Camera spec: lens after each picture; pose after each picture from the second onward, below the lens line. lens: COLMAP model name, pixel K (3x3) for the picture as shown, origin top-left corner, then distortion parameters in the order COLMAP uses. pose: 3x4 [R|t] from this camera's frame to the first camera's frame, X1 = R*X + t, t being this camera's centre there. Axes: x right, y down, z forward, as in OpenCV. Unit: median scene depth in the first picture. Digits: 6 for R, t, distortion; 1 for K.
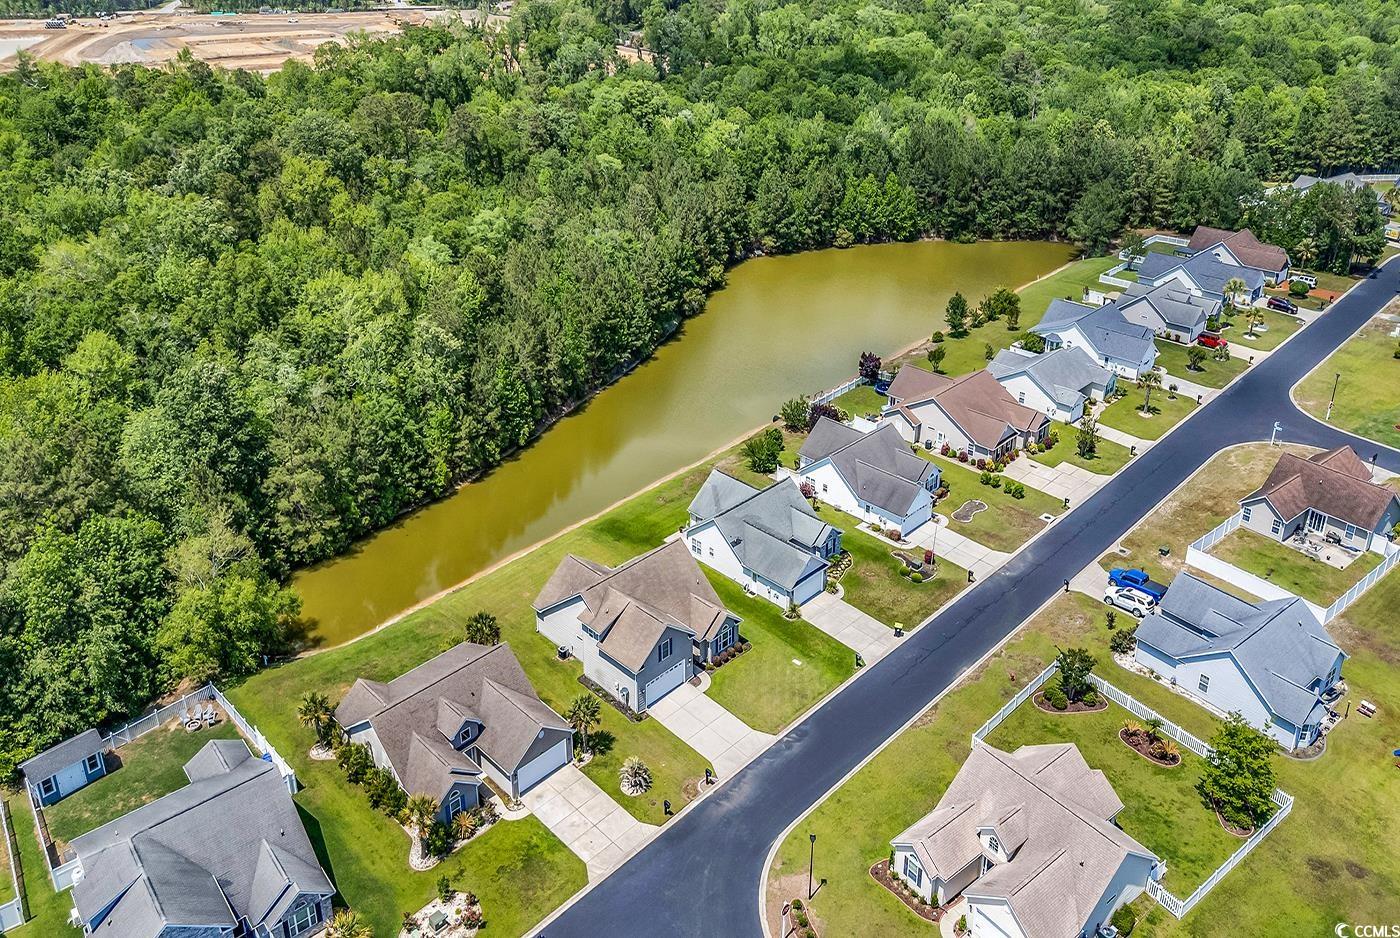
lens RADIAL K [[1017.9, 0, 696.1], [0, 1017.9, 471.2], [0, 0, 1]] dist [0.048289, -0.028636]
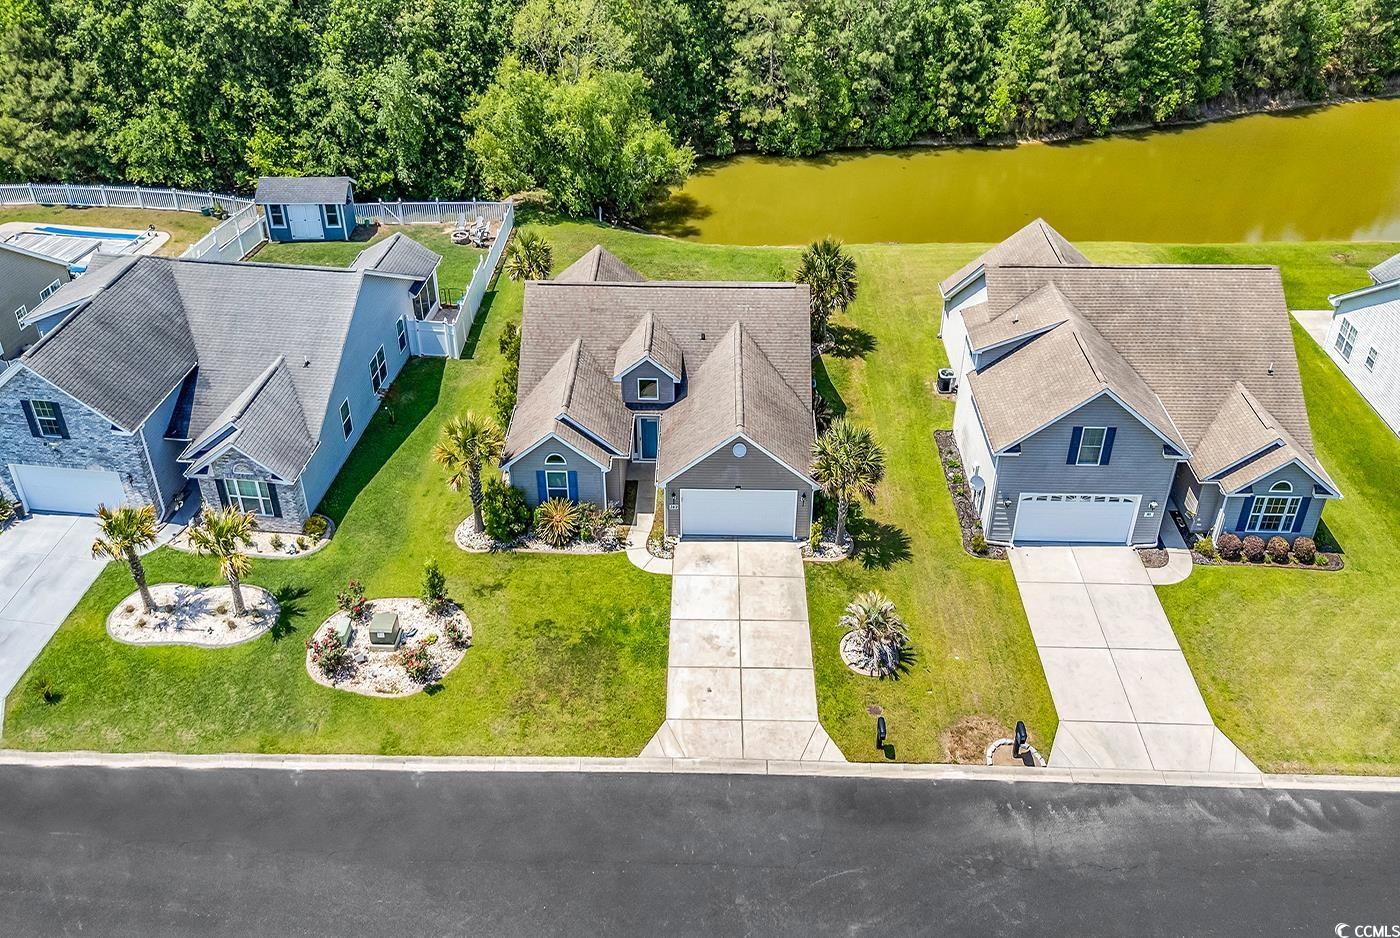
lens RADIAL K [[1017.9, 0, 734.9], [0, 1017.9, 307.5], [0, 0, 1]] dist [0.048289, -0.028636]
pose [[0.684240, 0.370954, -0.627860, 0.119266], [-0.356131, 0.921287, 0.156206, 0.102043], [0.636385, 0.116718, 0.762490, 0.535273]]
